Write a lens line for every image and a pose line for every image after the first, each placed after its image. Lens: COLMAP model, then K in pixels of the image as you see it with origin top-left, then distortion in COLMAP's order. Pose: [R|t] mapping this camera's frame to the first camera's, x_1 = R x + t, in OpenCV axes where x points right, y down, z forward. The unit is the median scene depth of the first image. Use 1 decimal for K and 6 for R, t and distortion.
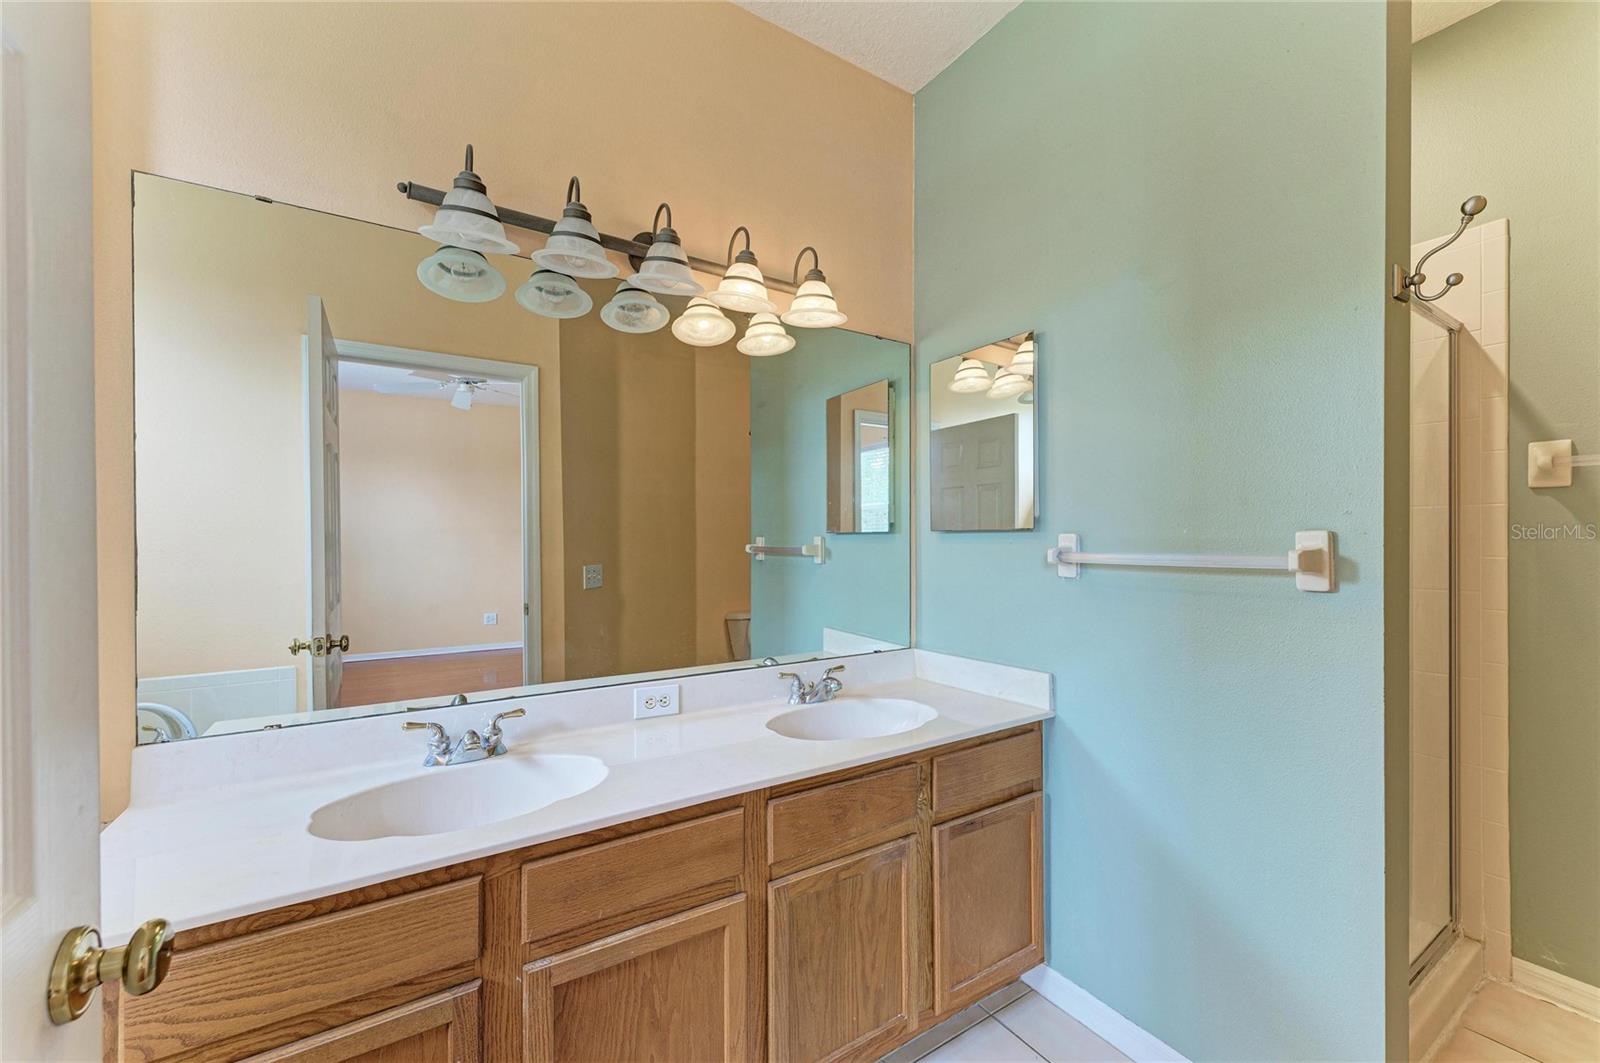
lens RADIAL K [[620.5, 0, 798.5], [0, 620.5, 542.1], [0, 0, 1]] dist [0.006506, -0.000339]
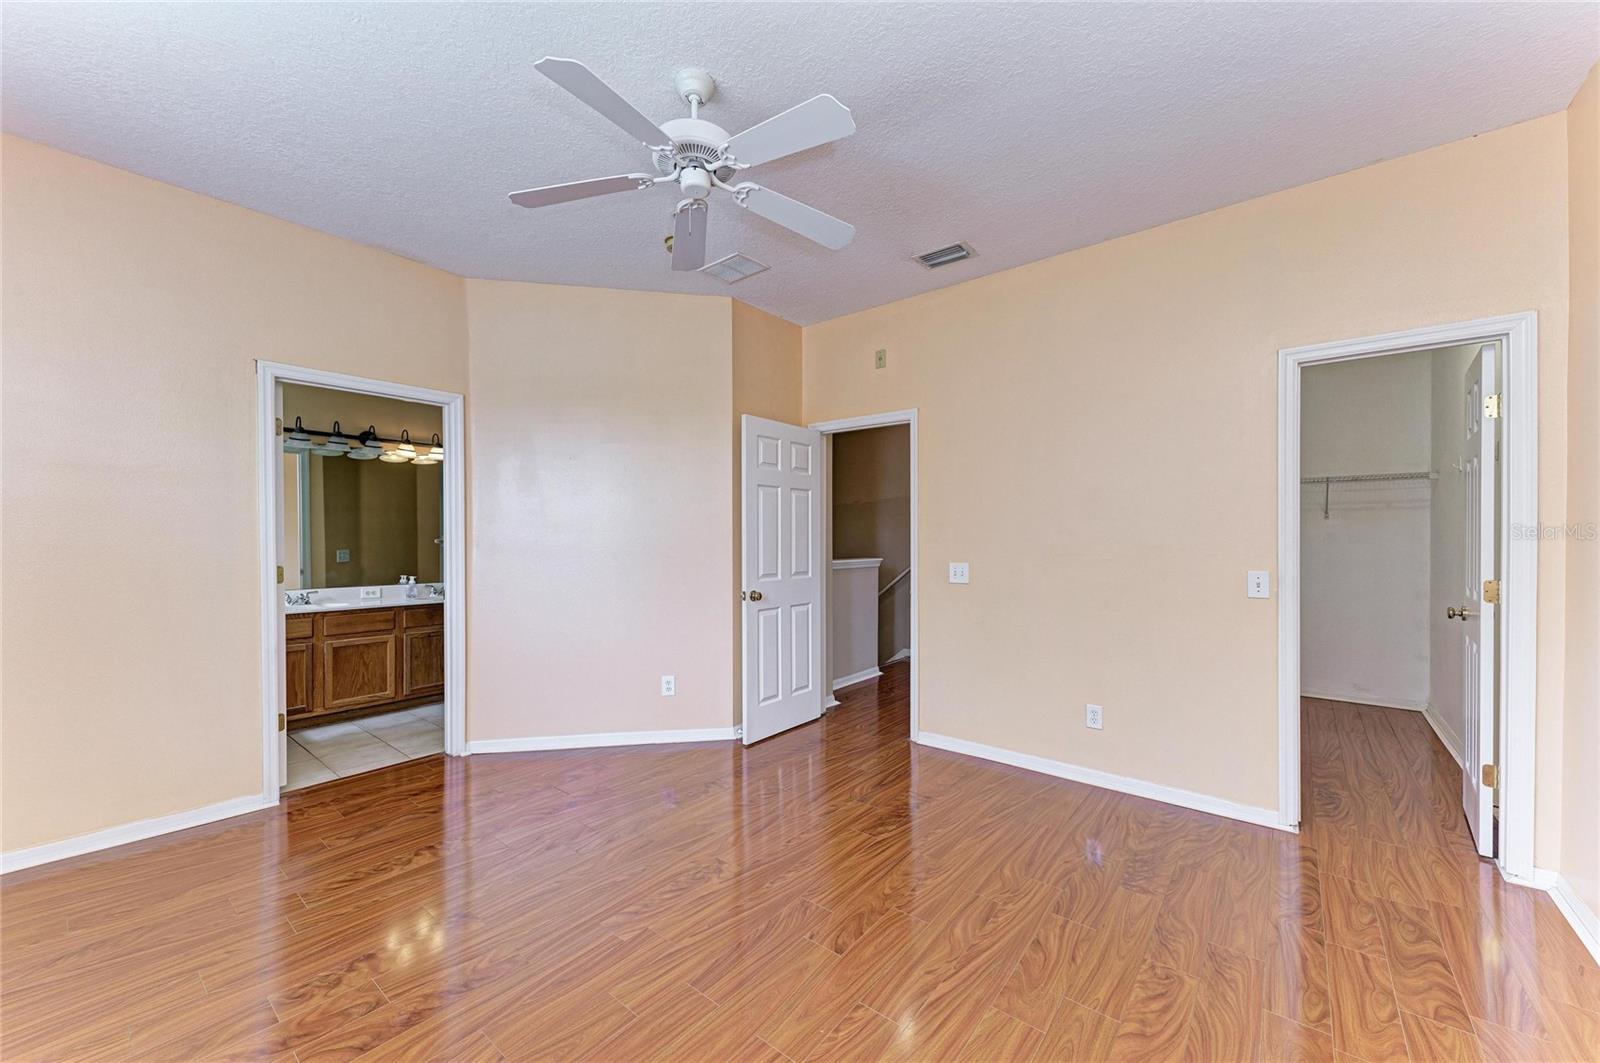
lens RADIAL K [[620.5, 0, 798.5], [0, 620.5, 542.1], [0, 0, 1]] dist [0.006506, -0.000339]
pose [[0.950397, -0.003493, 0.311020, 0.883163], [0.003342, 0.999994, 0.001020, 0.036329], [-0.311021, 0.000070, 0.950403, -2.735561]]
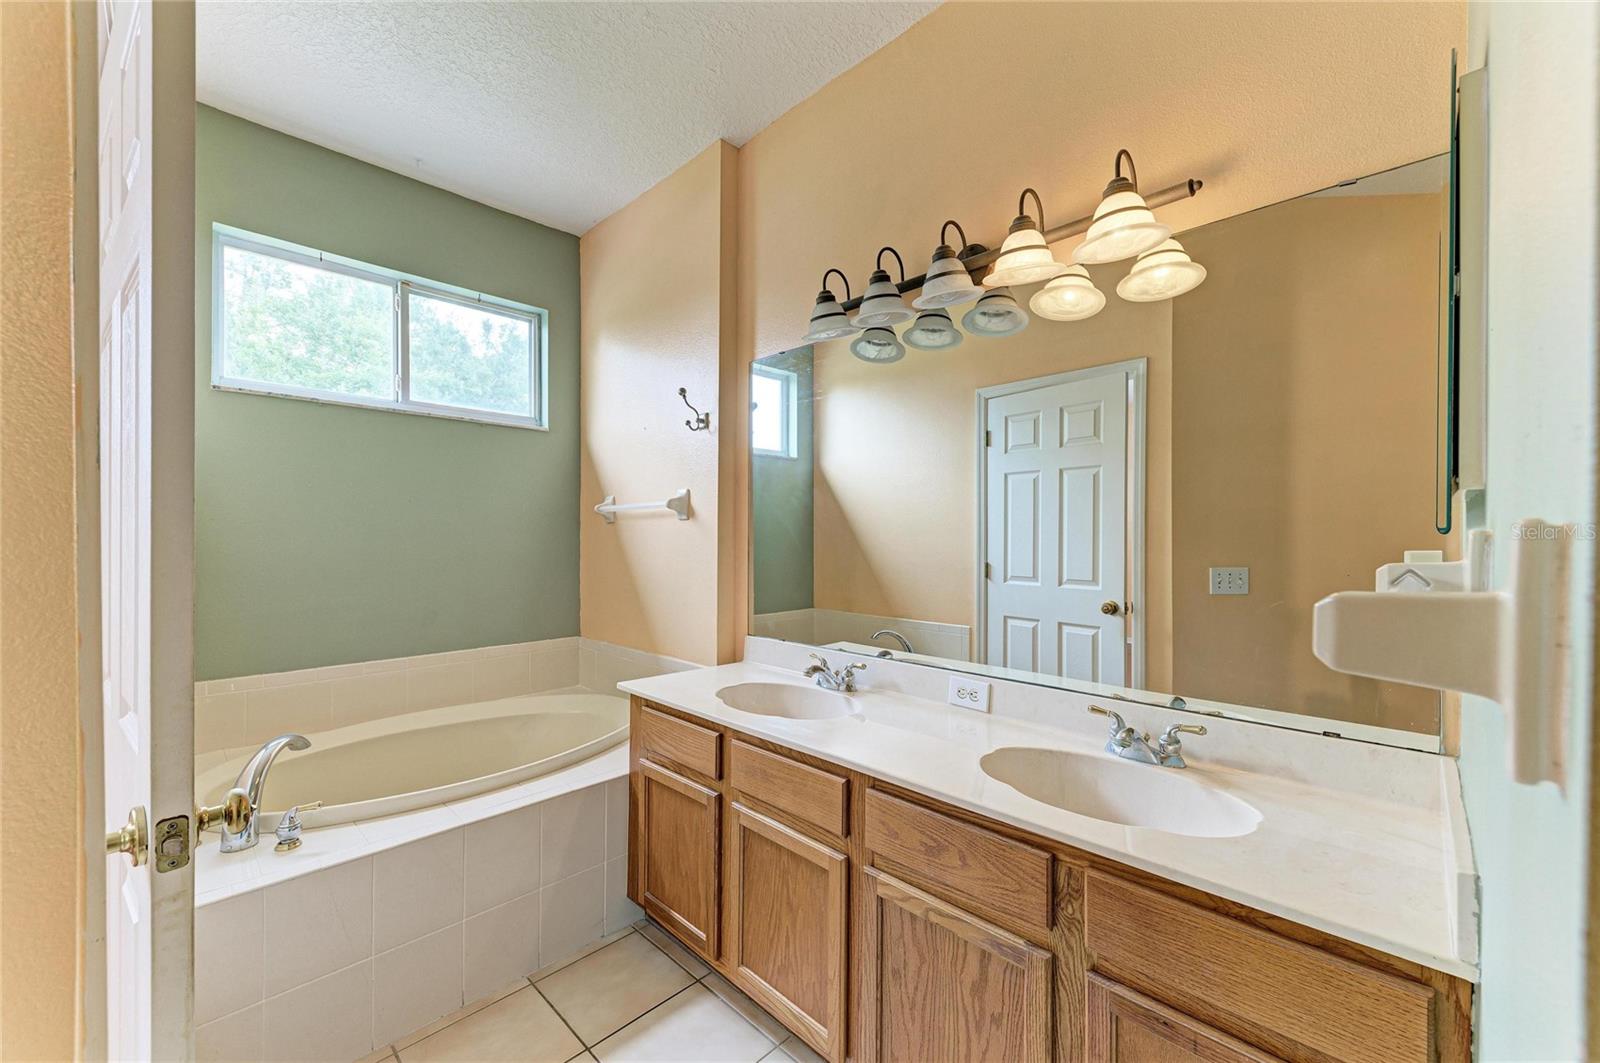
lens RADIAL K [[645.4, 0, 806.0], [0, 645.4, 543.6], [0, 0, 1]] dist [0.009126, -0.000355]
pose [[0.209226, 0.007442, -0.977839, 0.904328], [-0.007083, 0.999956, 0.006095, -0.002910], [0.977842, 0.005651, 0.209270, 0.602529]]
